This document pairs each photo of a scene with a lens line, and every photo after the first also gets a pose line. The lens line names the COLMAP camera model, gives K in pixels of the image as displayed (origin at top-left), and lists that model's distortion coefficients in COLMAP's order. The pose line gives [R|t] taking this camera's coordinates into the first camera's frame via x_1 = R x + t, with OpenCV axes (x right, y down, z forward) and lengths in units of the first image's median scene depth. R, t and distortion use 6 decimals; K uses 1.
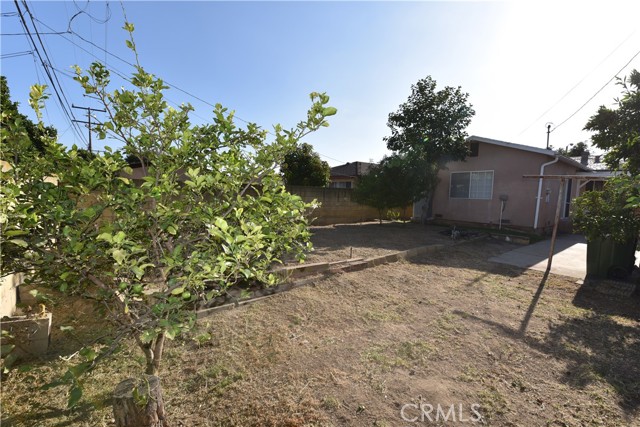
lens RADIAL K [[275.5, 0, 325.5], [0, 275.5, 212.8], [0, 0, 1]] dist [-0.000841, -0.007751]
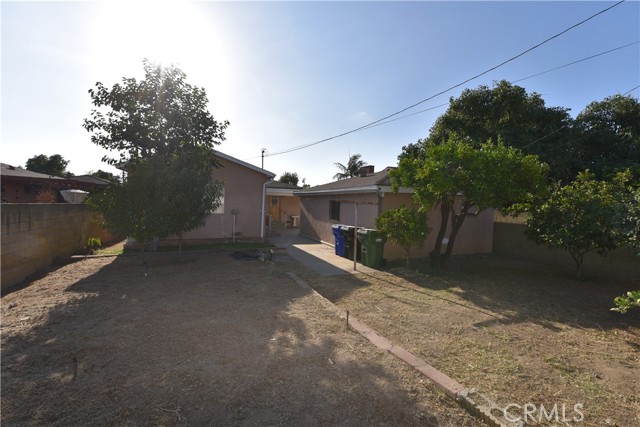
lens RADIAL K [[276.4, 0, 323.4], [0, 276.4, 215.0], [0, 0, 1]] dist [-0.002588, -0.008235]
pose [[0.271836, -0.061141, 0.960399, -0.267067], [0.056264, 0.997282, 0.047563, -0.073453], [-0.960697, 0.041107, 0.274537, 0.389329]]
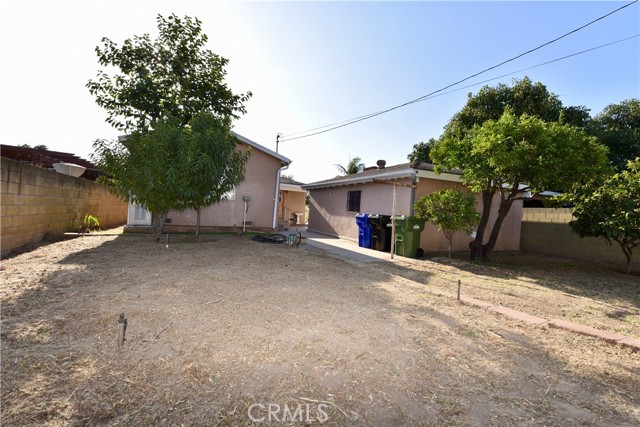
lens RADIAL K [[276.4, 0, 323.4], [0, 276.4, 215.0], [0, 0, 1]] dist [-0.002588, -0.008235]
pose [[0.234336, -0.025639, 0.971817, -0.224396], [0.022450, 0.999528, 0.020957, -0.012014], [-0.971896, 0.016906, 0.234801, 0.513639]]
